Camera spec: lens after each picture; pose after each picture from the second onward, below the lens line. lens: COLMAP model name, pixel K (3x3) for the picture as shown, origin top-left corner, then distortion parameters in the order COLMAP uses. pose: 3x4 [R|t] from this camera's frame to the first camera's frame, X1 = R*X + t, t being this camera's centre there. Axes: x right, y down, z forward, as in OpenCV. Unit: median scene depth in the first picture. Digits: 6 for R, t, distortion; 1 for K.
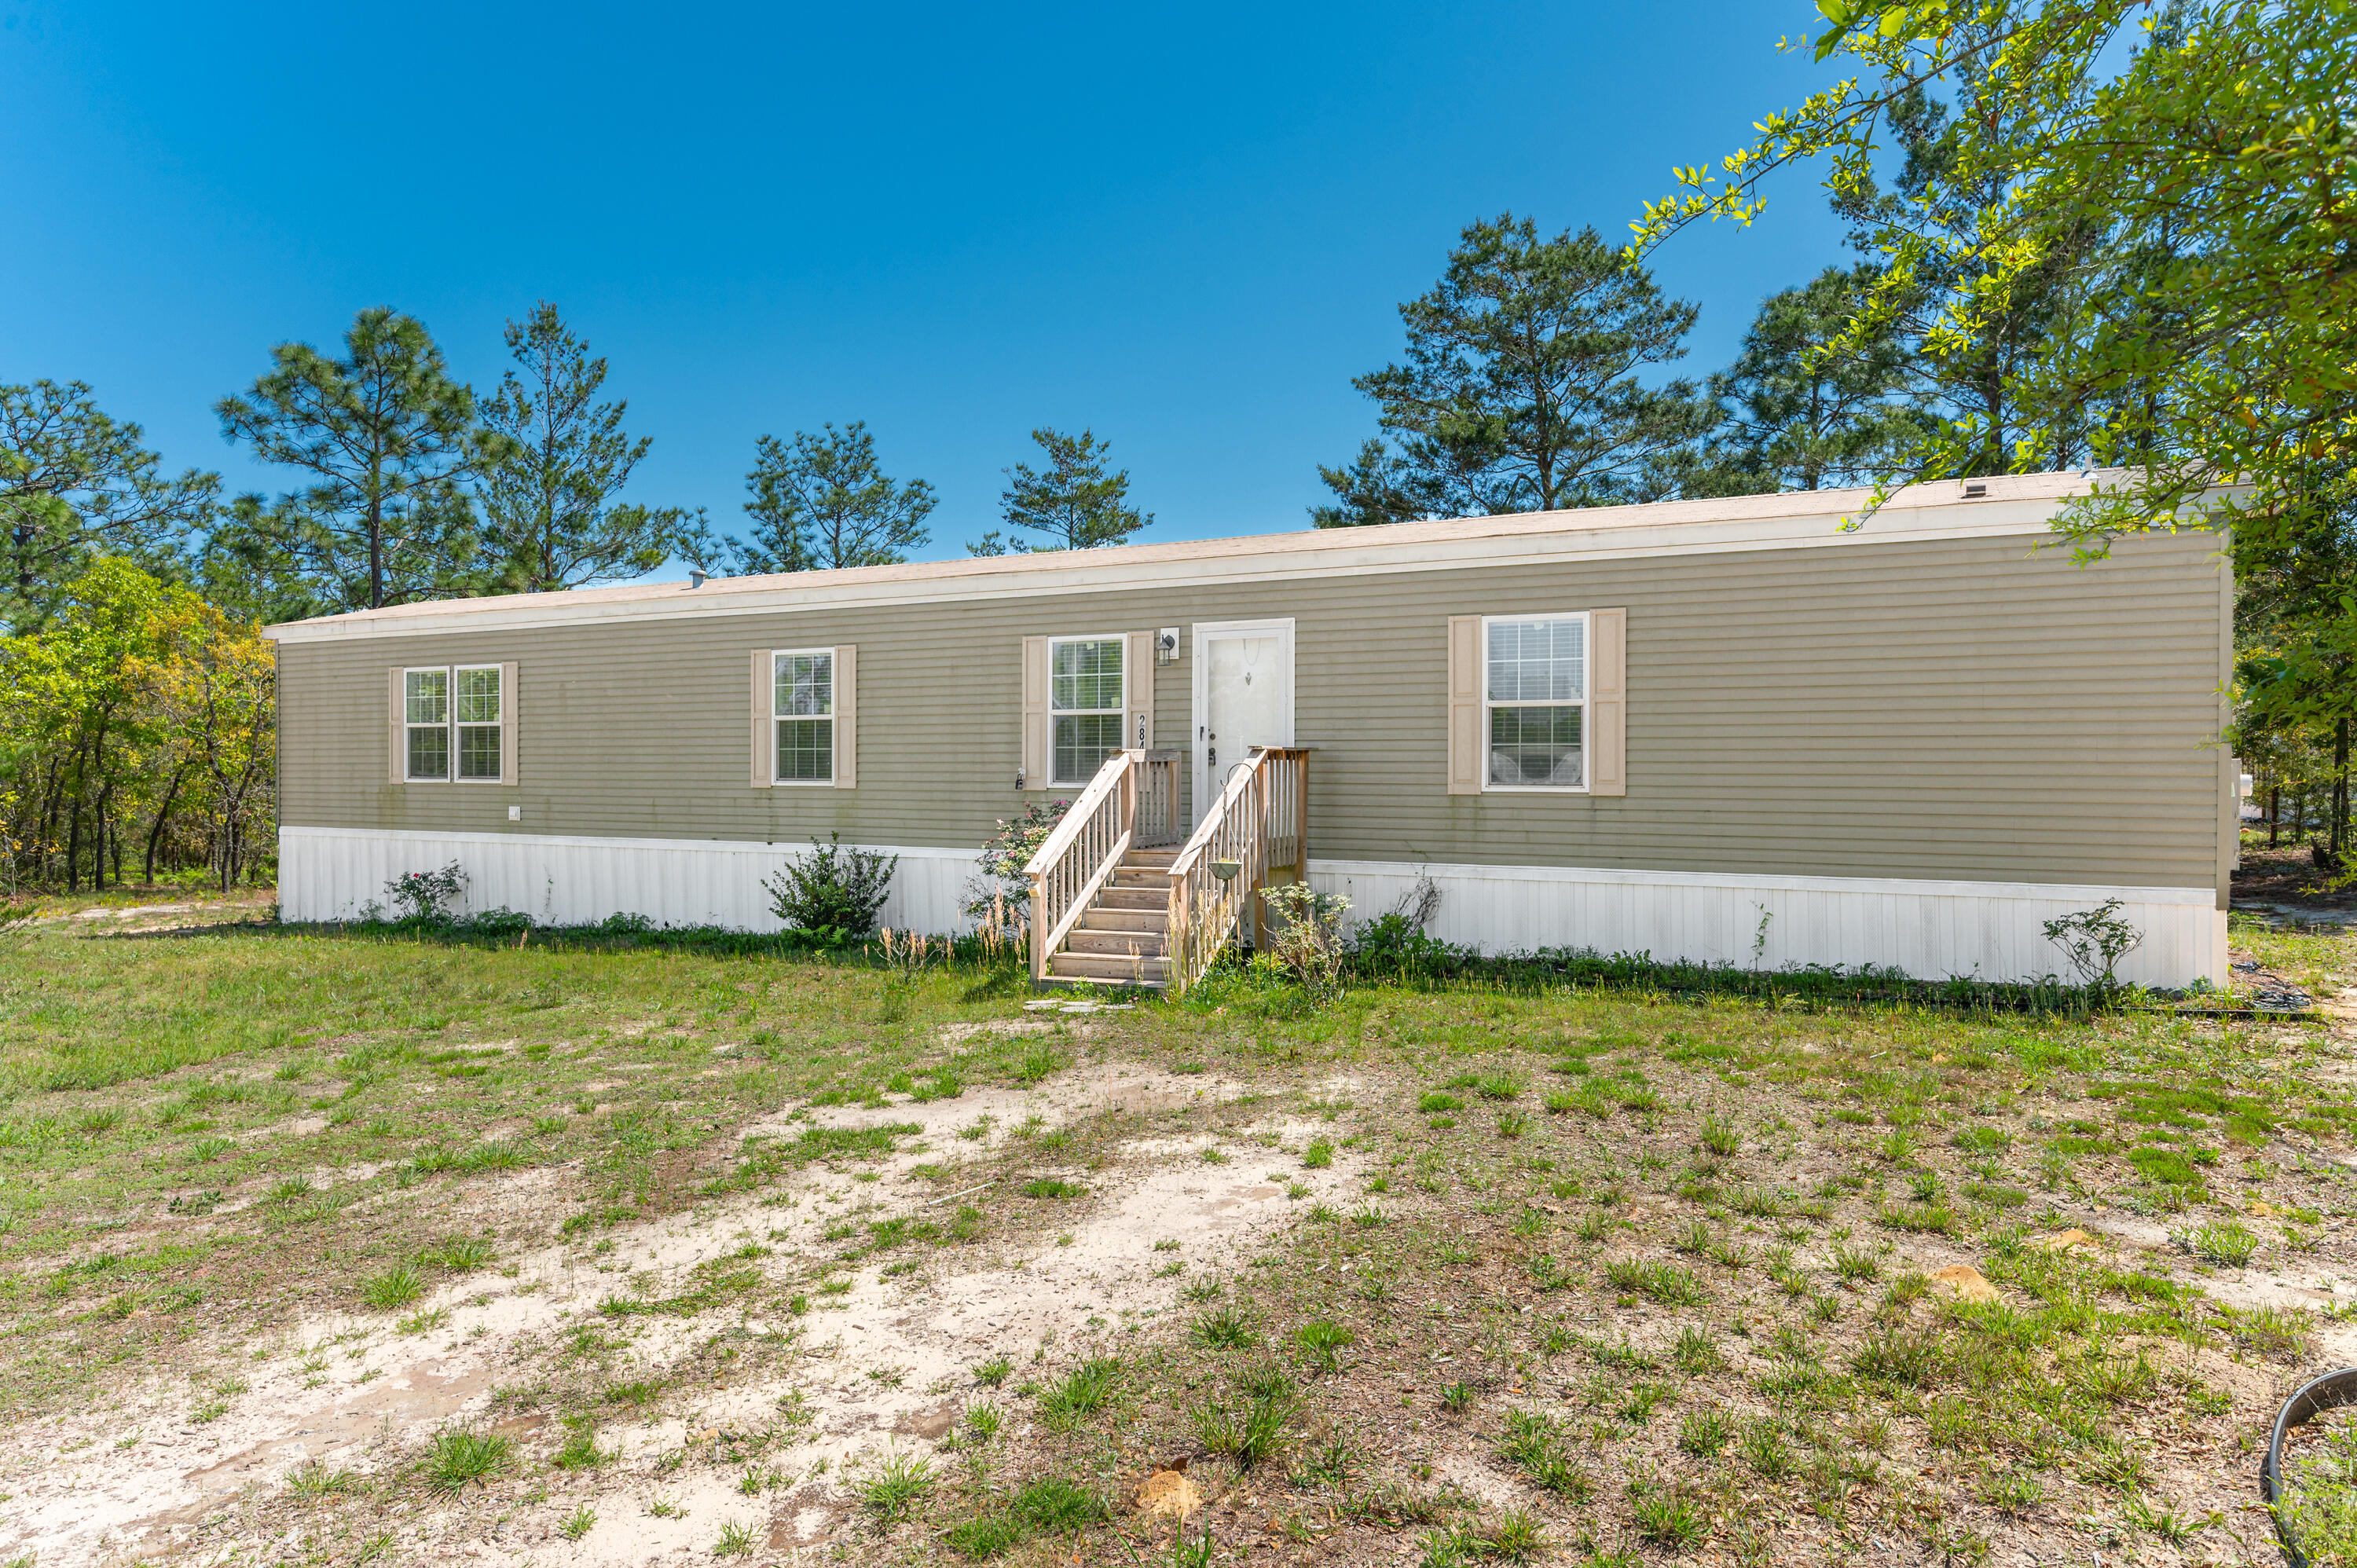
lens RADIAL K [[1408.8, 0, 1179.6], [0, 1408.8, 778.4], [0, 0, 1]] dist [-0.002213, 0.000831]
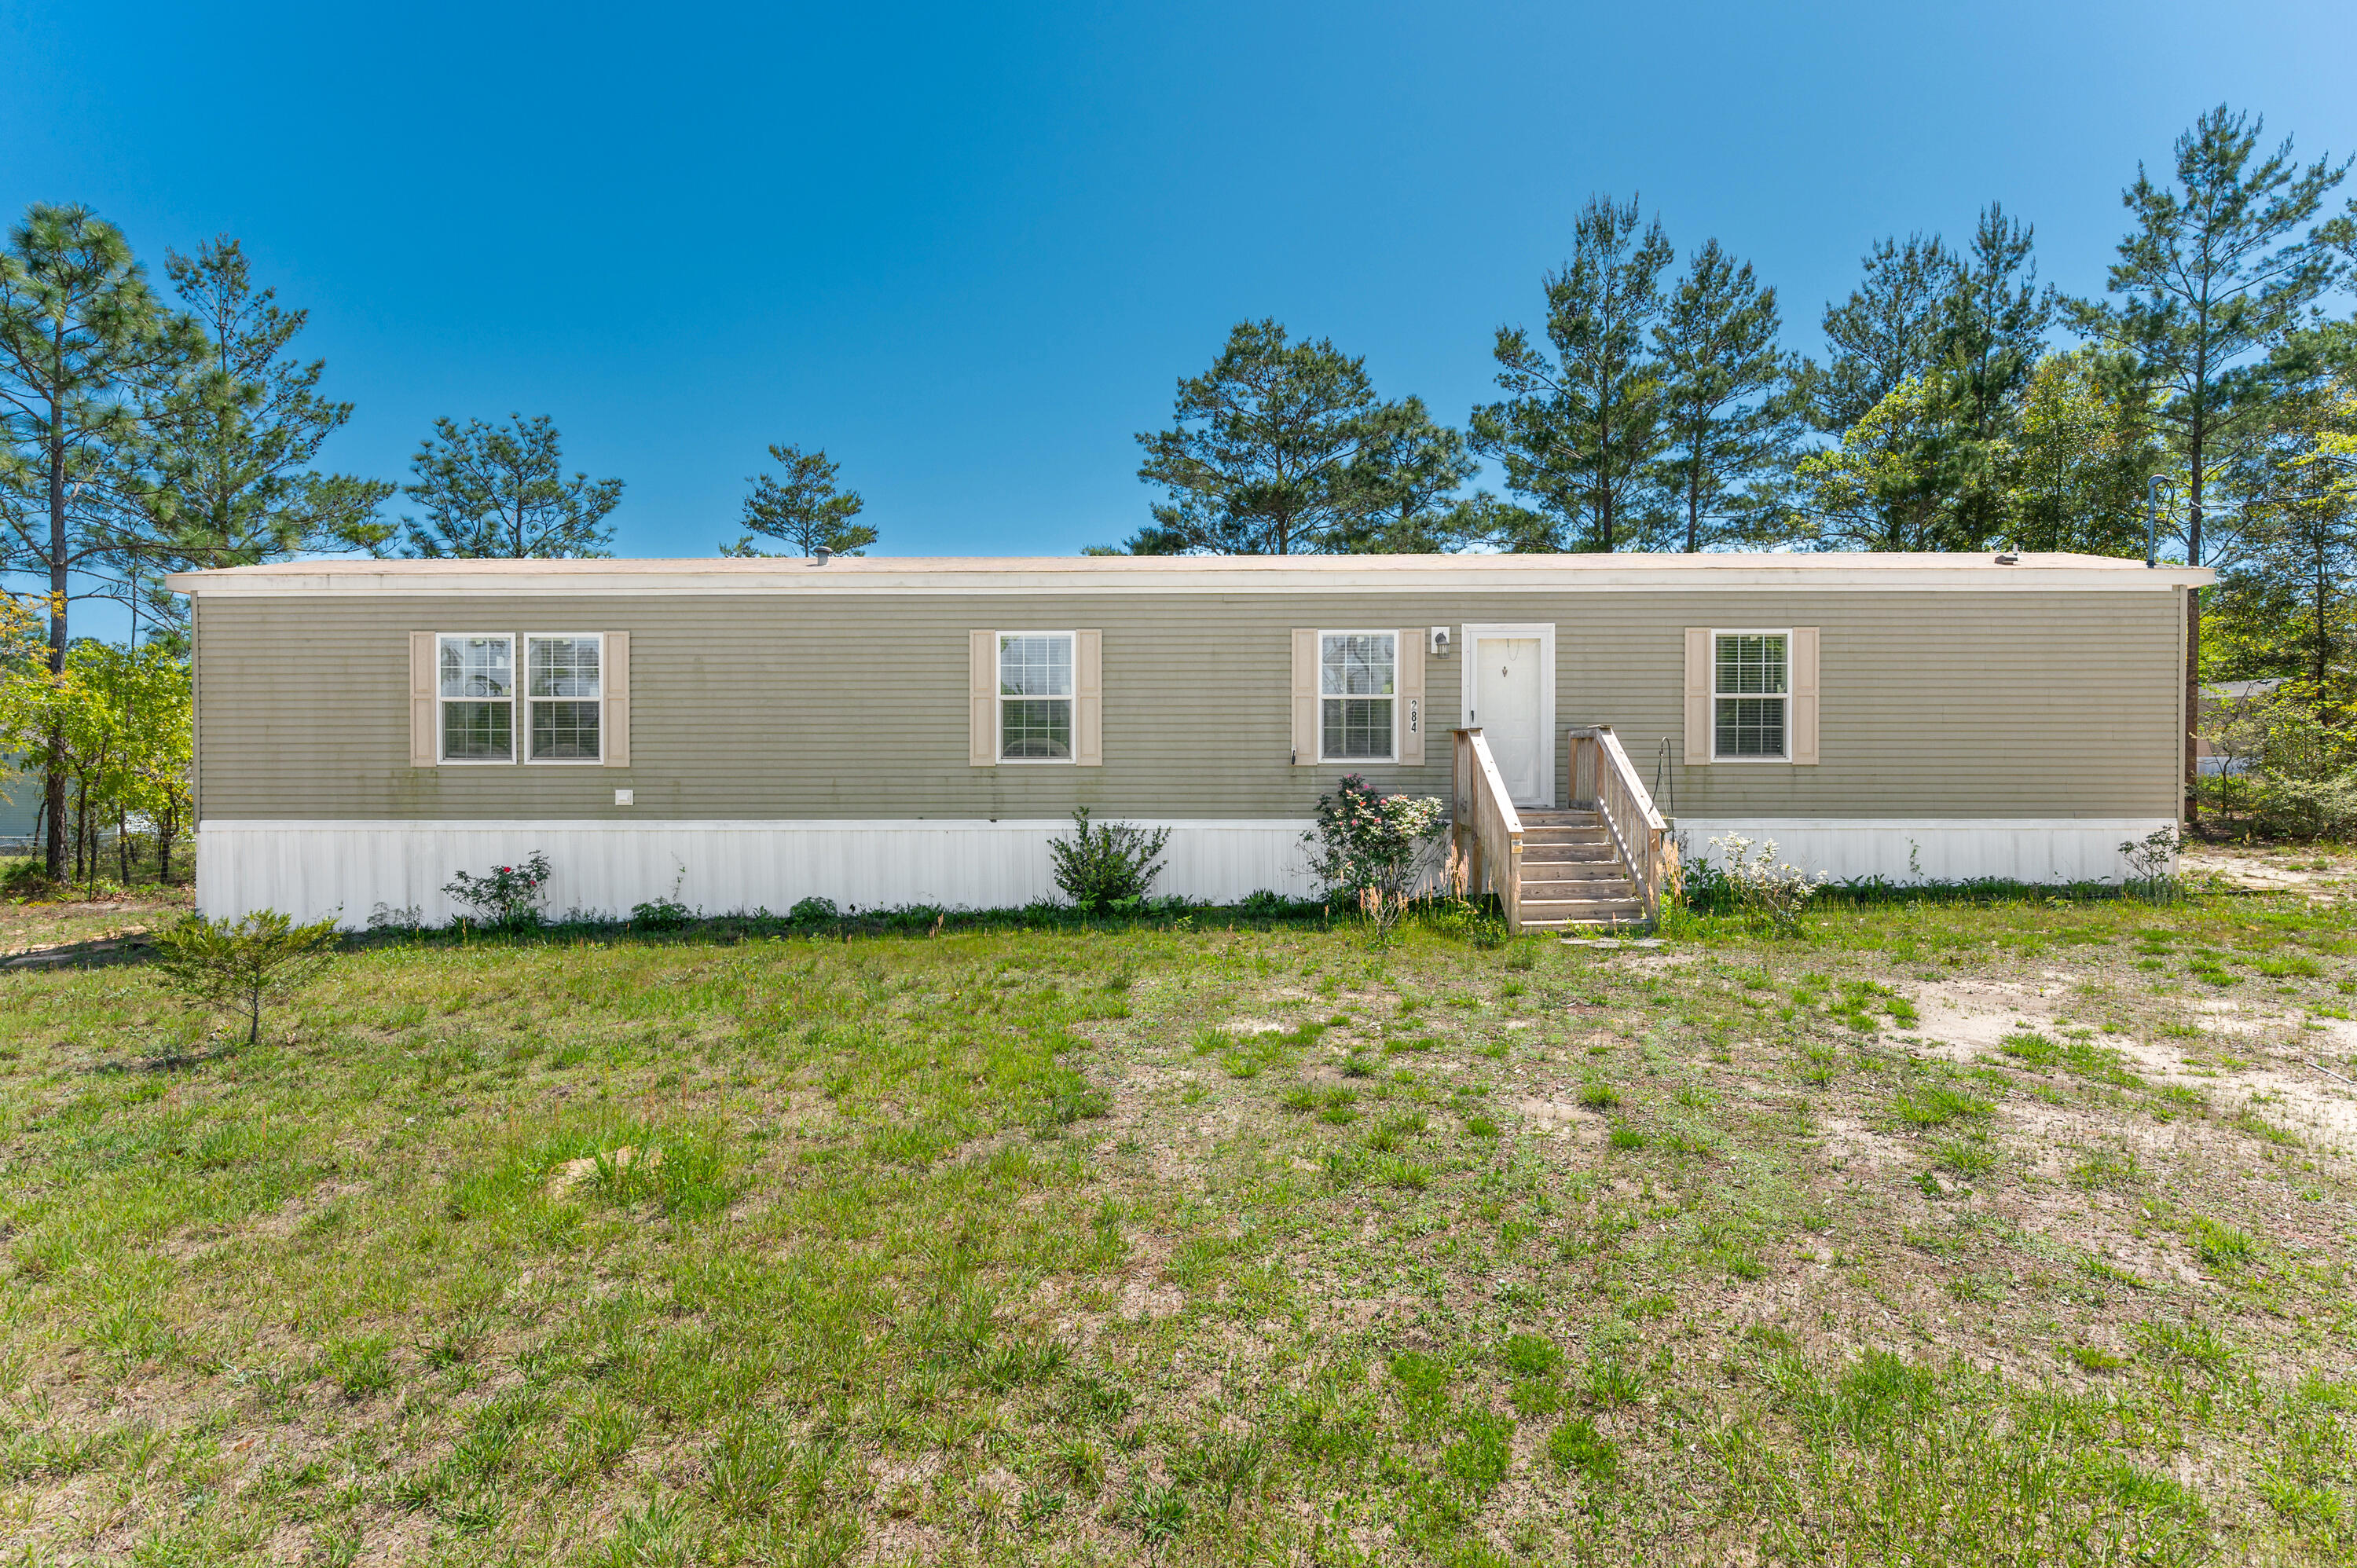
lens RADIAL K [[1056.7, 0, 1177.2], [0, 1056.7, 791.6], [0, 0, 1]] dist [0.001135, -0.000068]
pose [[0.896467, -0.021942, 0.442567, -0.441258], [0.006581, 0.999322, 0.036215, -0.001466], [-0.443061, -0.029553, 0.896004, 0.218404]]
